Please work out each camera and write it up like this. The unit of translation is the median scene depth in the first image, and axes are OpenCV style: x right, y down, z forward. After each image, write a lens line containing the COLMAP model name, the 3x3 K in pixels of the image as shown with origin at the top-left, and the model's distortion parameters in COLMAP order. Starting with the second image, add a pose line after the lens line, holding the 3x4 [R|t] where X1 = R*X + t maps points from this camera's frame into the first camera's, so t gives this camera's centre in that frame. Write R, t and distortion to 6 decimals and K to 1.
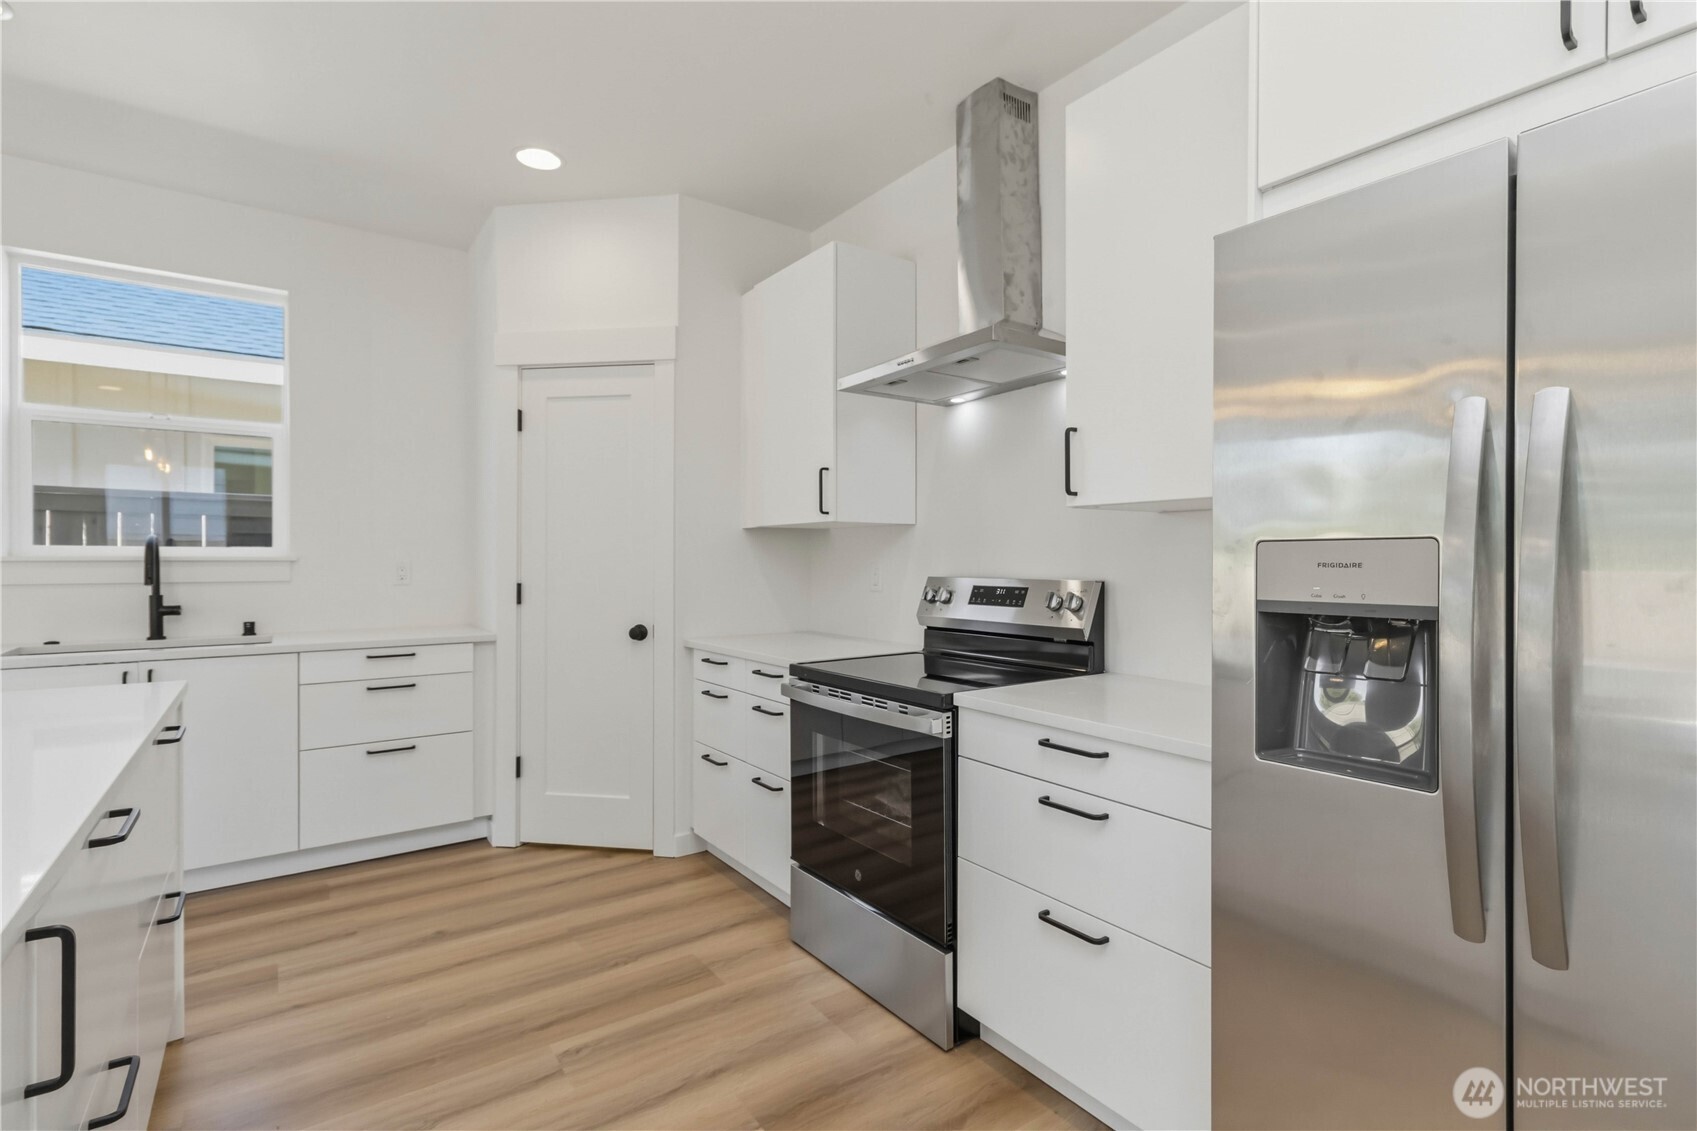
lens RADIAL K [[820.7, 0, 874.5], [0, 820.7, 563.8], [0, 0, 1]] dist [-0.001255, 0.000260]
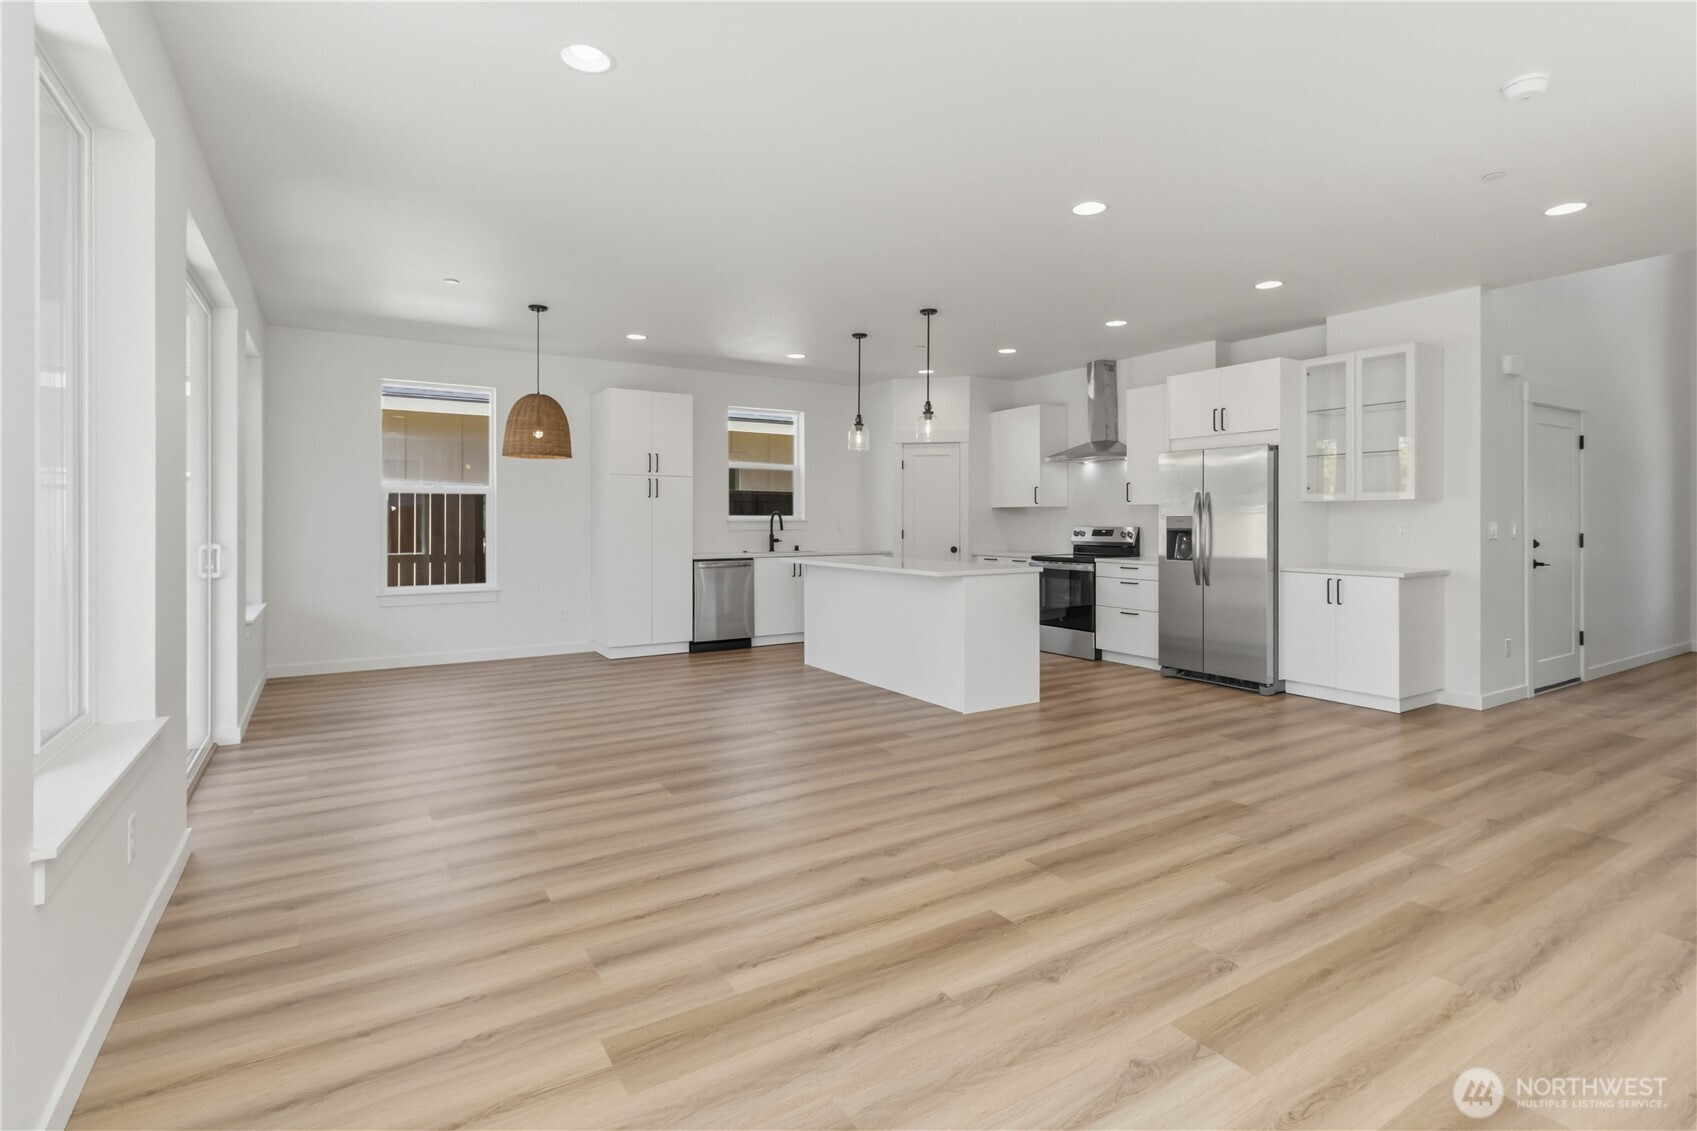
lens RADIAL K [[808.9, 0, 876.8], [0, 808.9, 524.7], [0, 0, 1]] dist [-0.001227, 0.000094]
pose [[0.998006, -0.001257, -0.063110, -0.477354], [0.001140, 0.999998, -0.001898, 0.015317], [0.063112, 0.001822, 0.998005, -1.949771]]
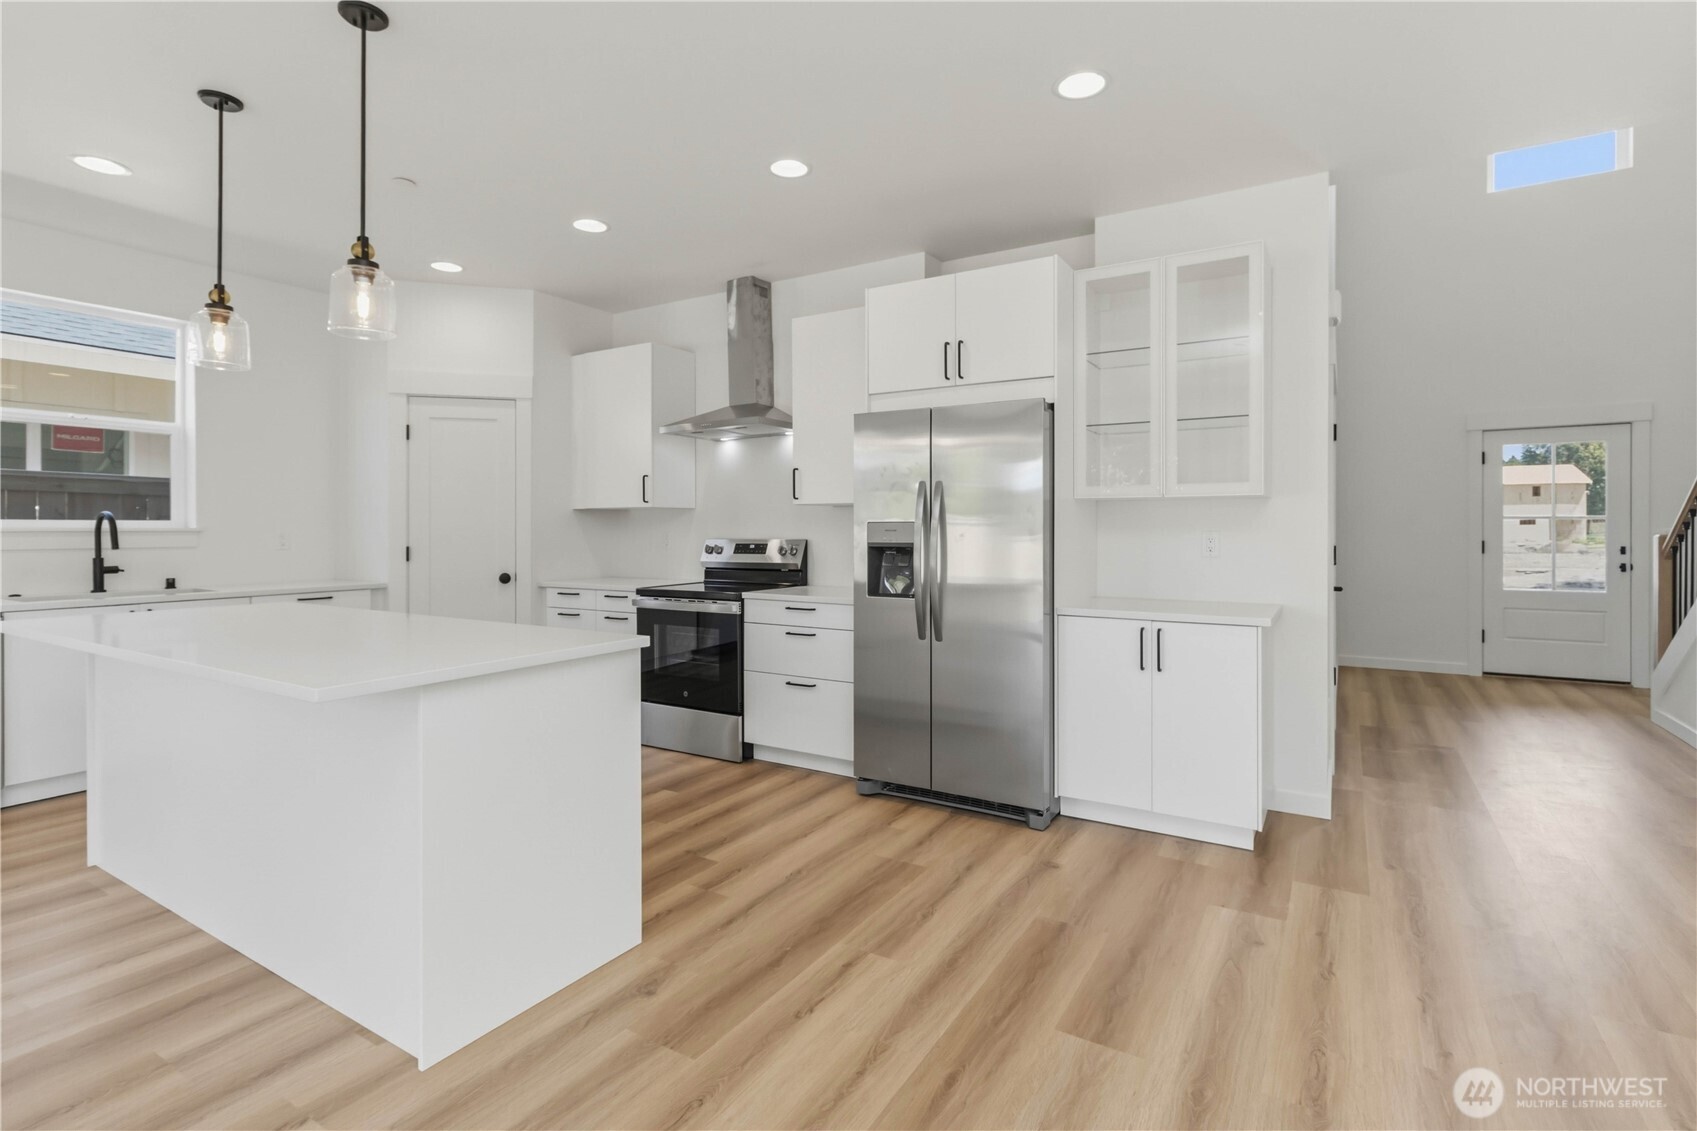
lens RADIAL K [[808.9, 0, 876.8], [0, 808.9, 524.7], [0, 0, 1]] dist [-0.001227, 0.000094]
pose [[0.921144, 0.000516, 0.389223, -0.305394], [0.004108, 0.999931, -0.011048, 0.006437], [-0.389201, 0.011775, 0.921078, -0.815339]]
